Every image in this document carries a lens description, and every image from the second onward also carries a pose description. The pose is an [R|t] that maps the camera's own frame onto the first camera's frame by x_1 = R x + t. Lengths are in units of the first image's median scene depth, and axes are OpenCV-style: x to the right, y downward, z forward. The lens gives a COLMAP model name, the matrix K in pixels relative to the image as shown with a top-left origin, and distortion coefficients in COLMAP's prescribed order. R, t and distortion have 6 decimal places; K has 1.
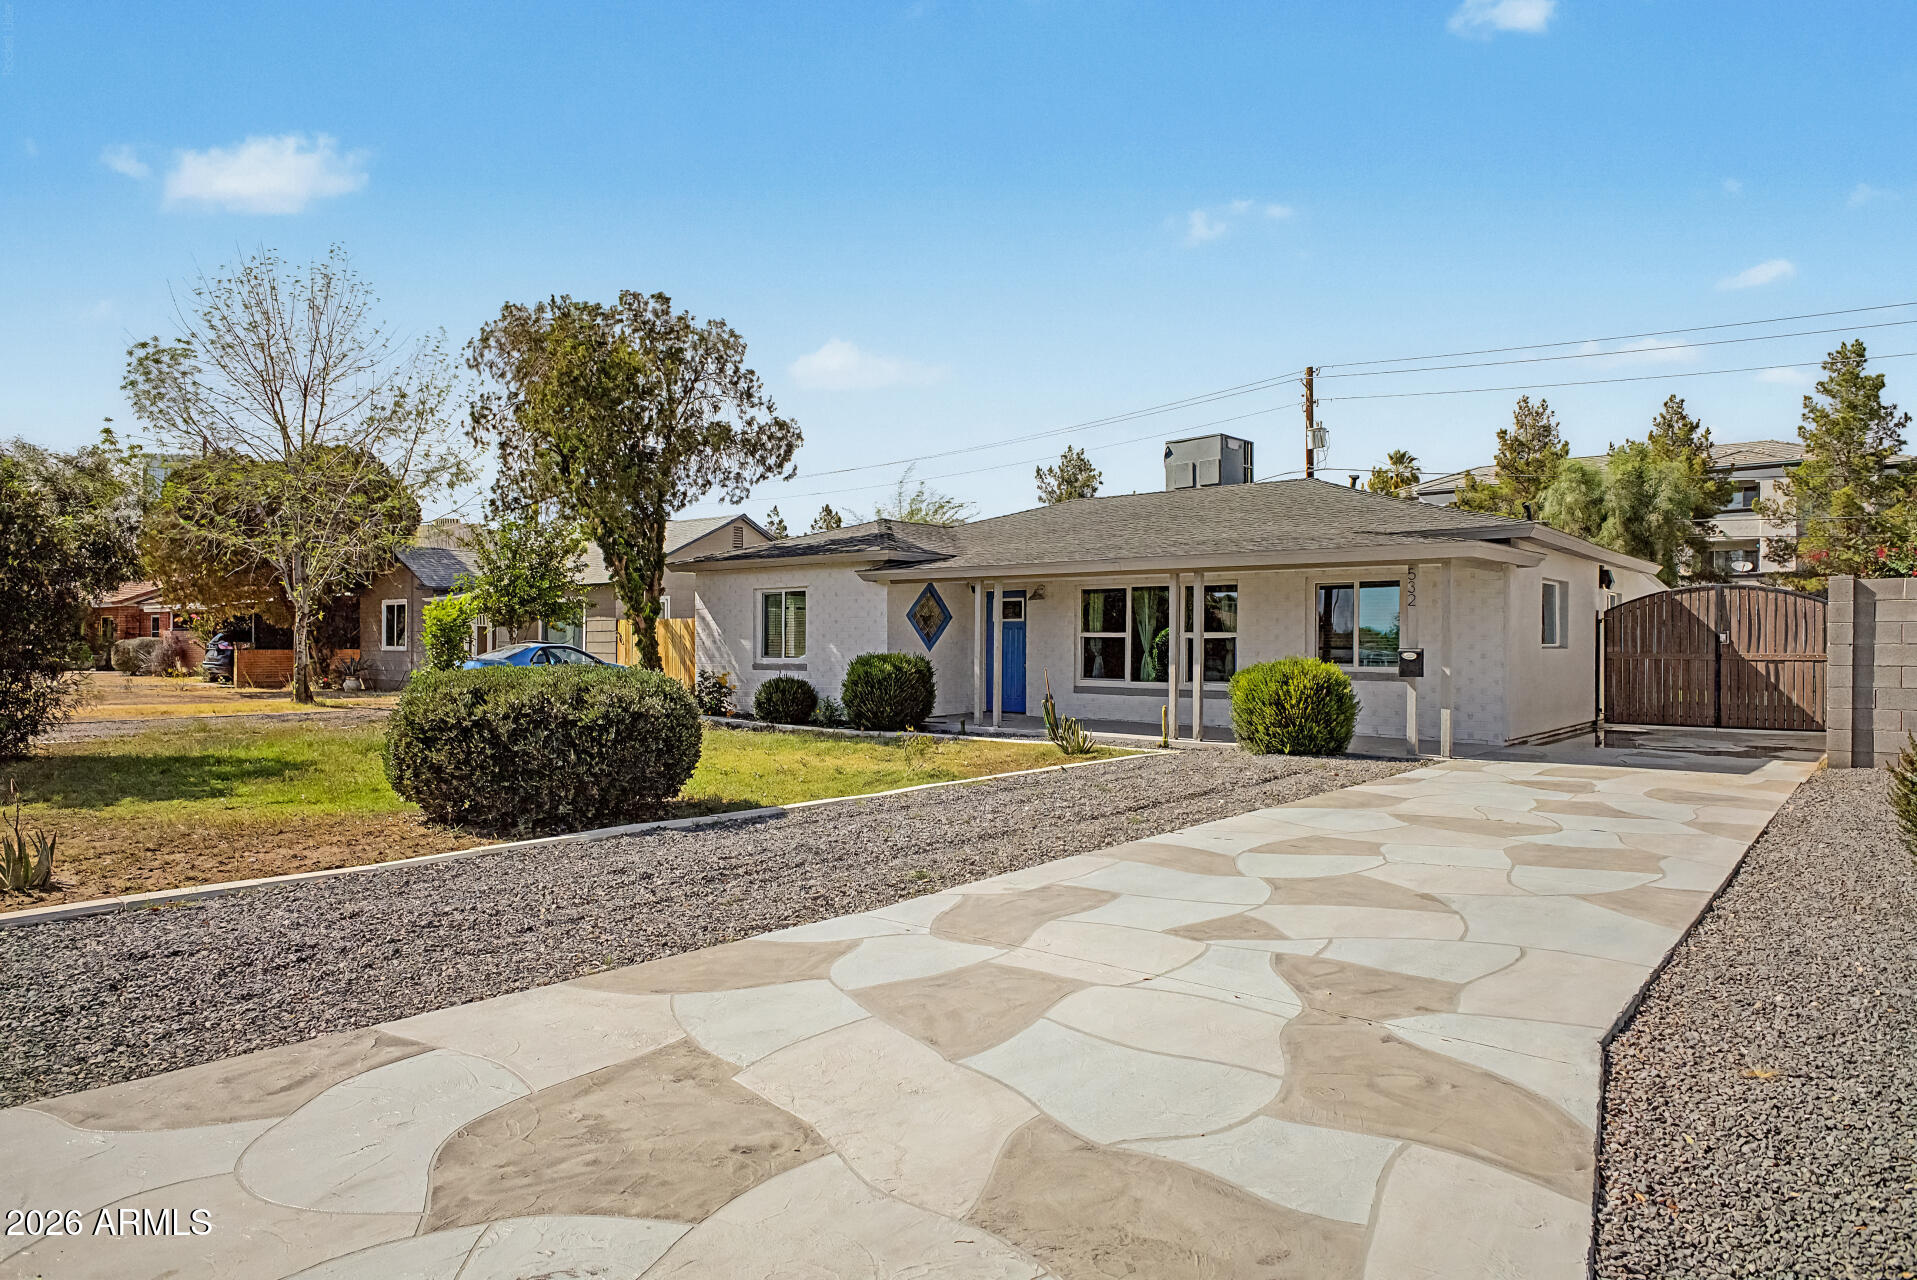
lens RADIAL K [[1150.8, 0, 961.5], [0, 1150.8, 633.4], [0, 0, 1]] dist [-0.019665, -0.000513]
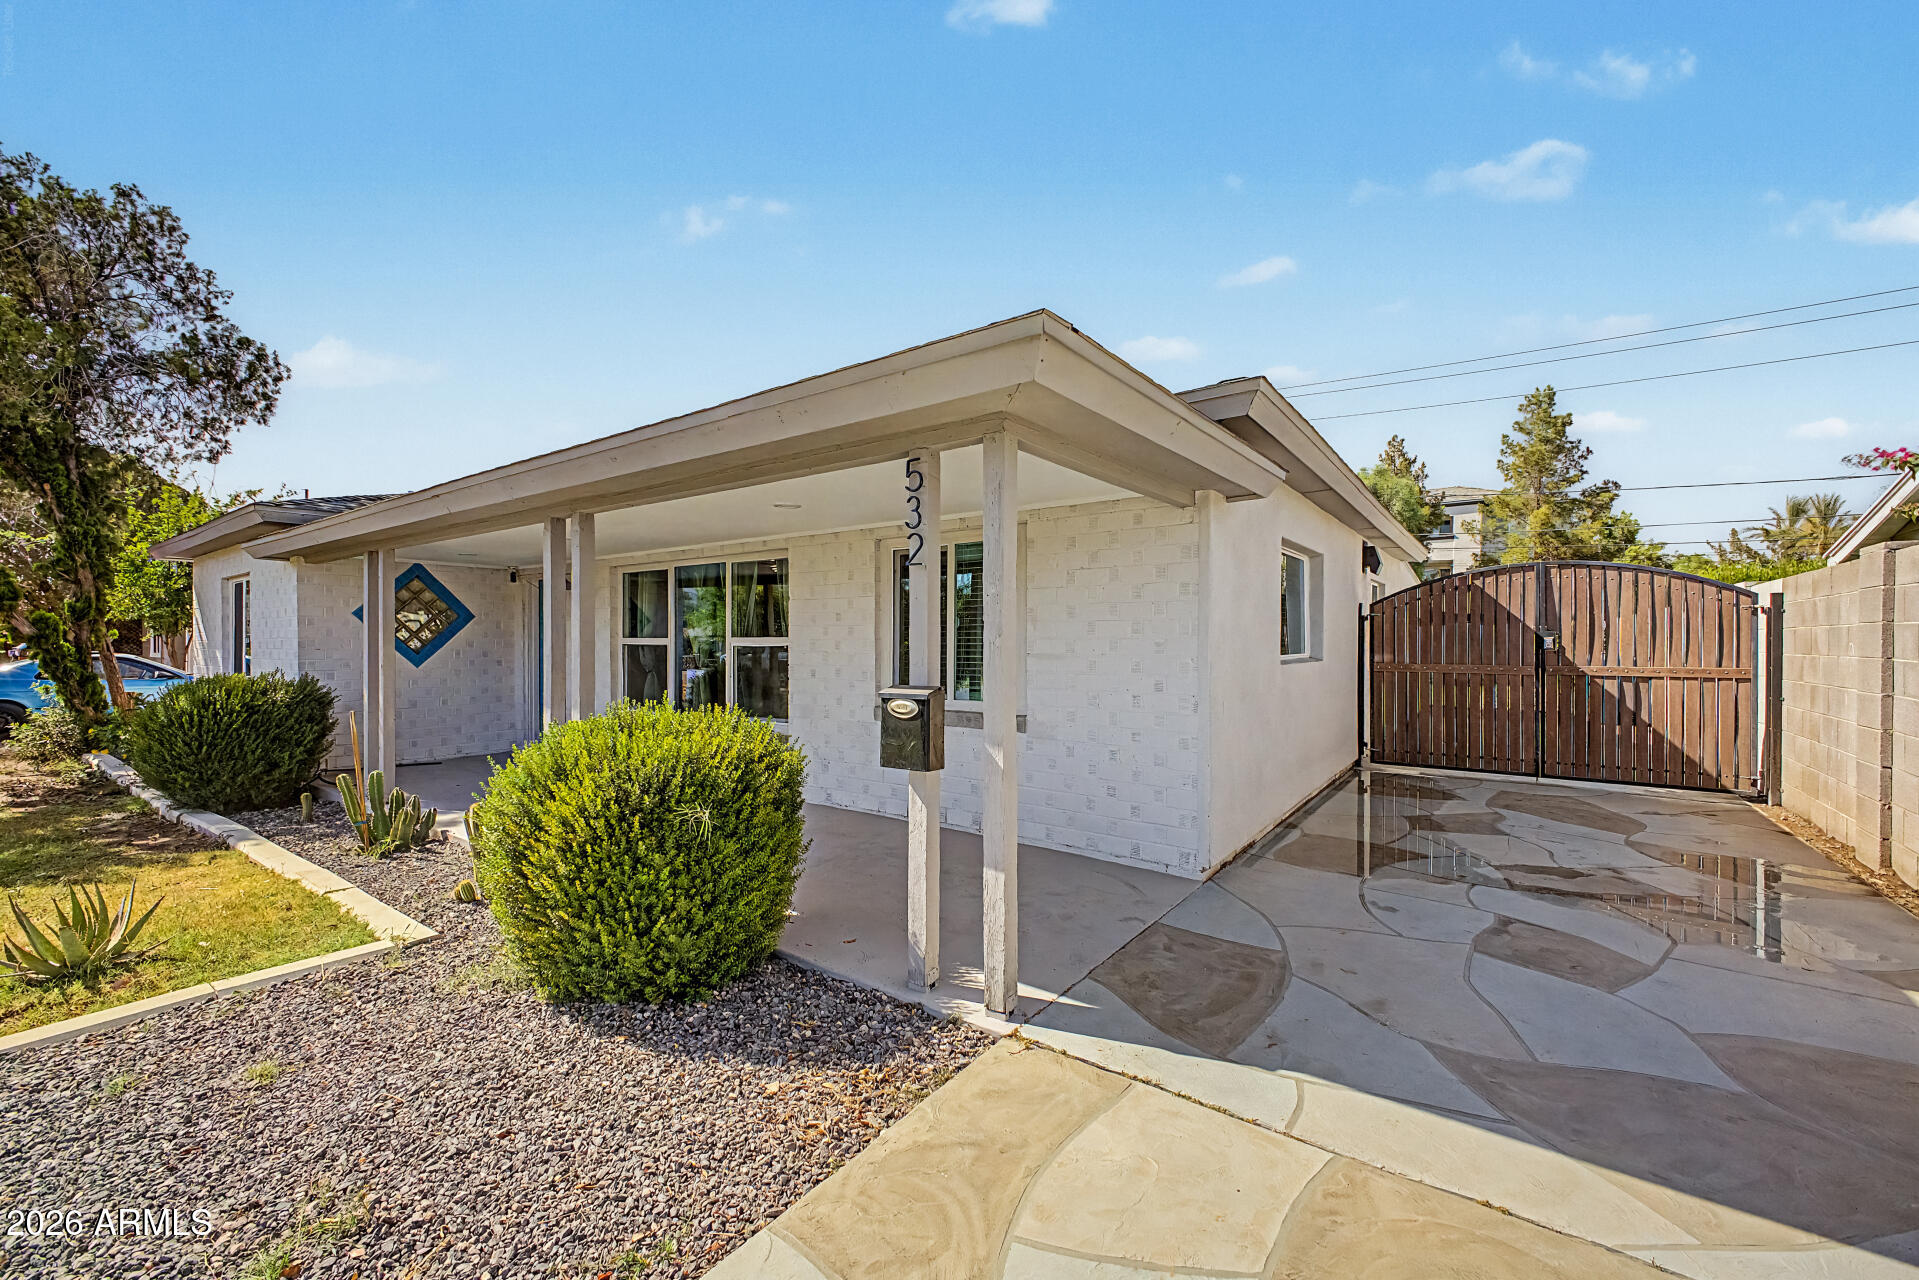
lens RADIAL K [[765.1, 0, 971.4], [0, 765.1, 642.0], [0, 0, 1]] dist [0.001499, 0.000052]
pose [[0.997189, -0.005716, 0.074704, 0.276832], [0.004987, 0.999938, 0.009946, -0.002083], [-0.074757, -0.009545, 0.997156, 0.538485]]
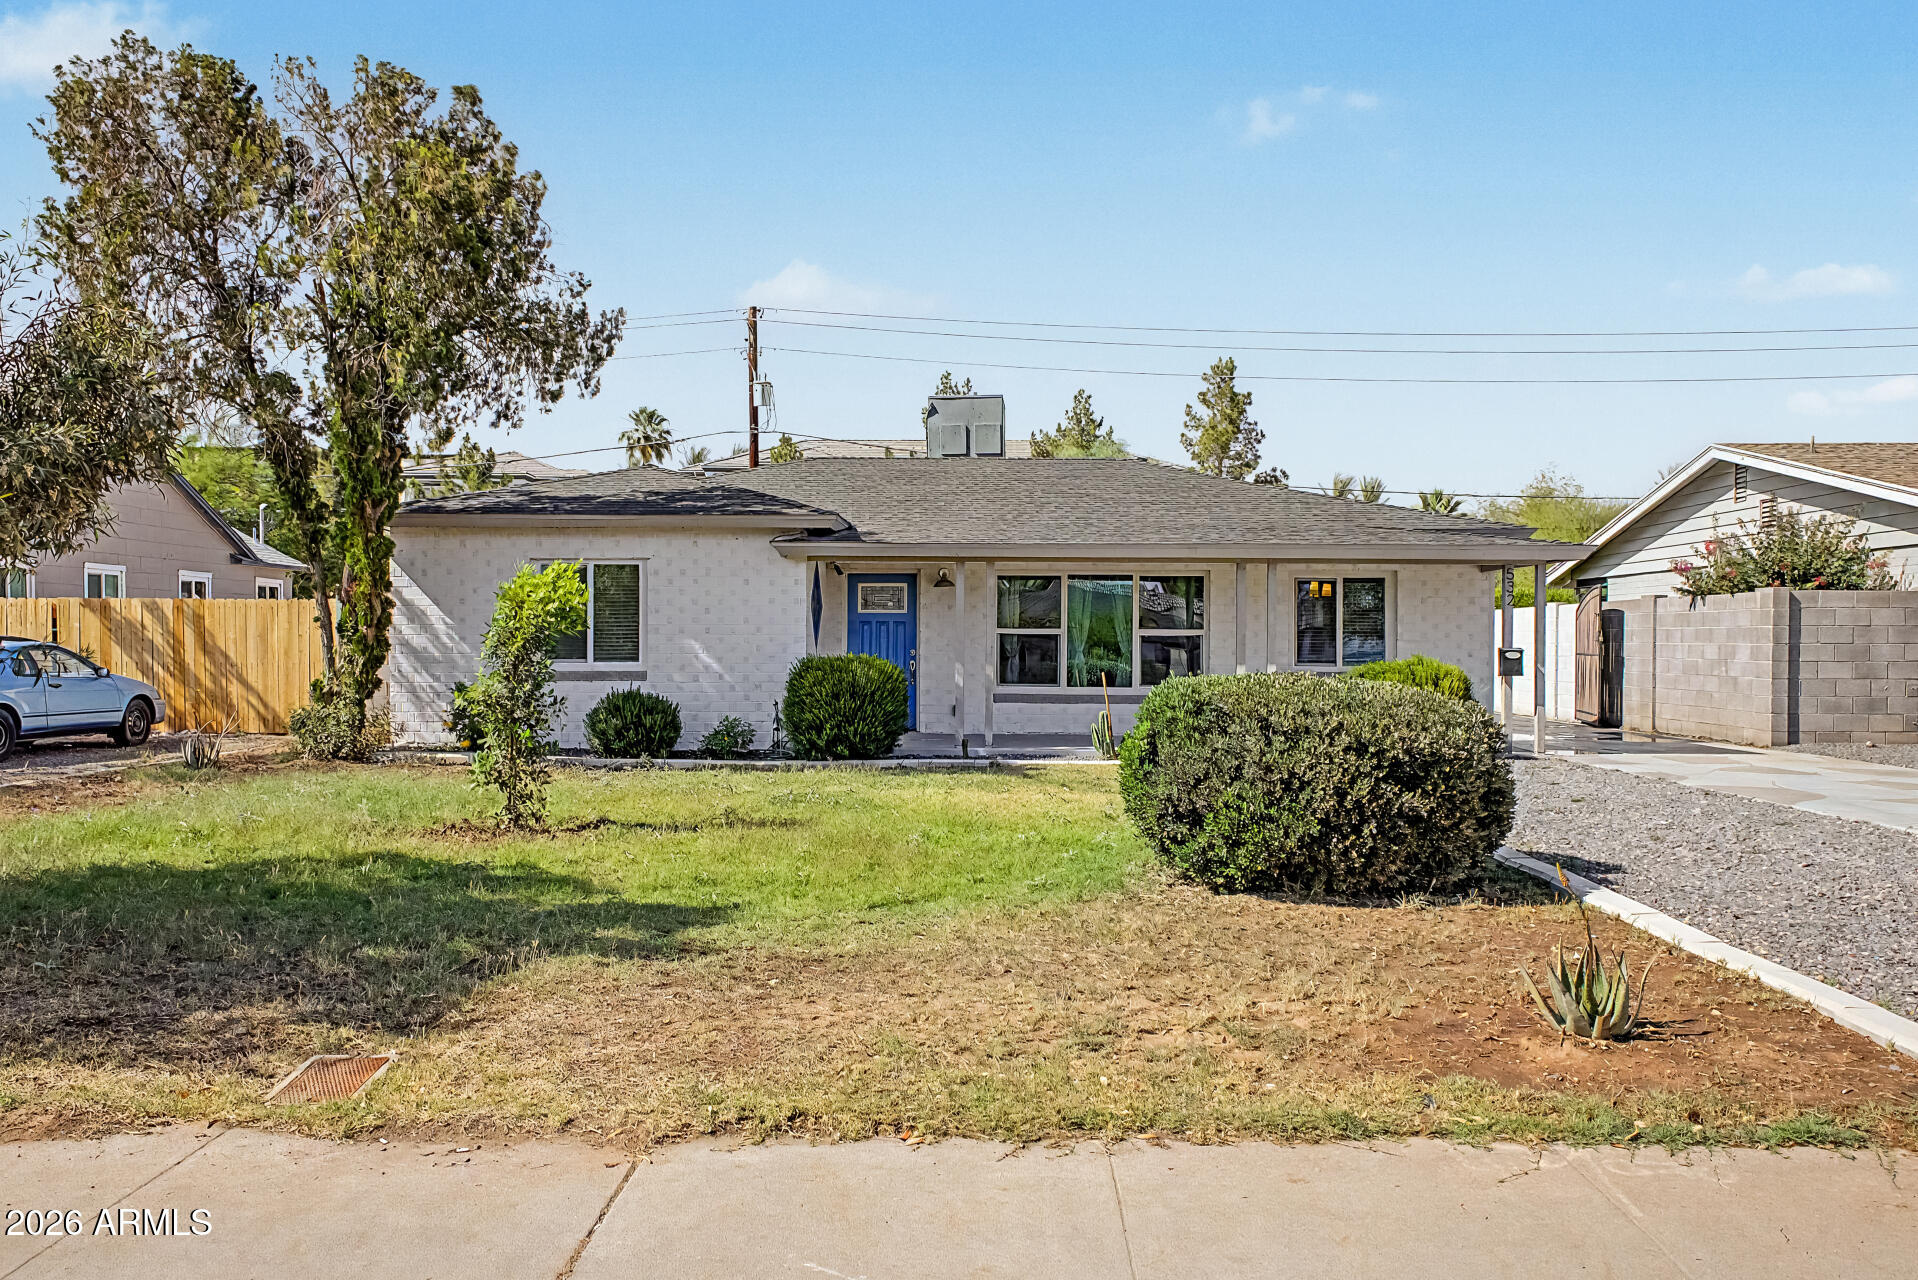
lens RADIAL K [[1439.8, 0, 966.8], [0, 1439.8, 647.1], [0, 0, 1]] dist [0.012861, 0.001271]
pose [[0.779147, -0.001469, 0.626840, -0.556406], [-0.006701, 0.999921, 0.010673, 0.001706], [-0.626806, -0.012516, 0.779075, 0.219527]]
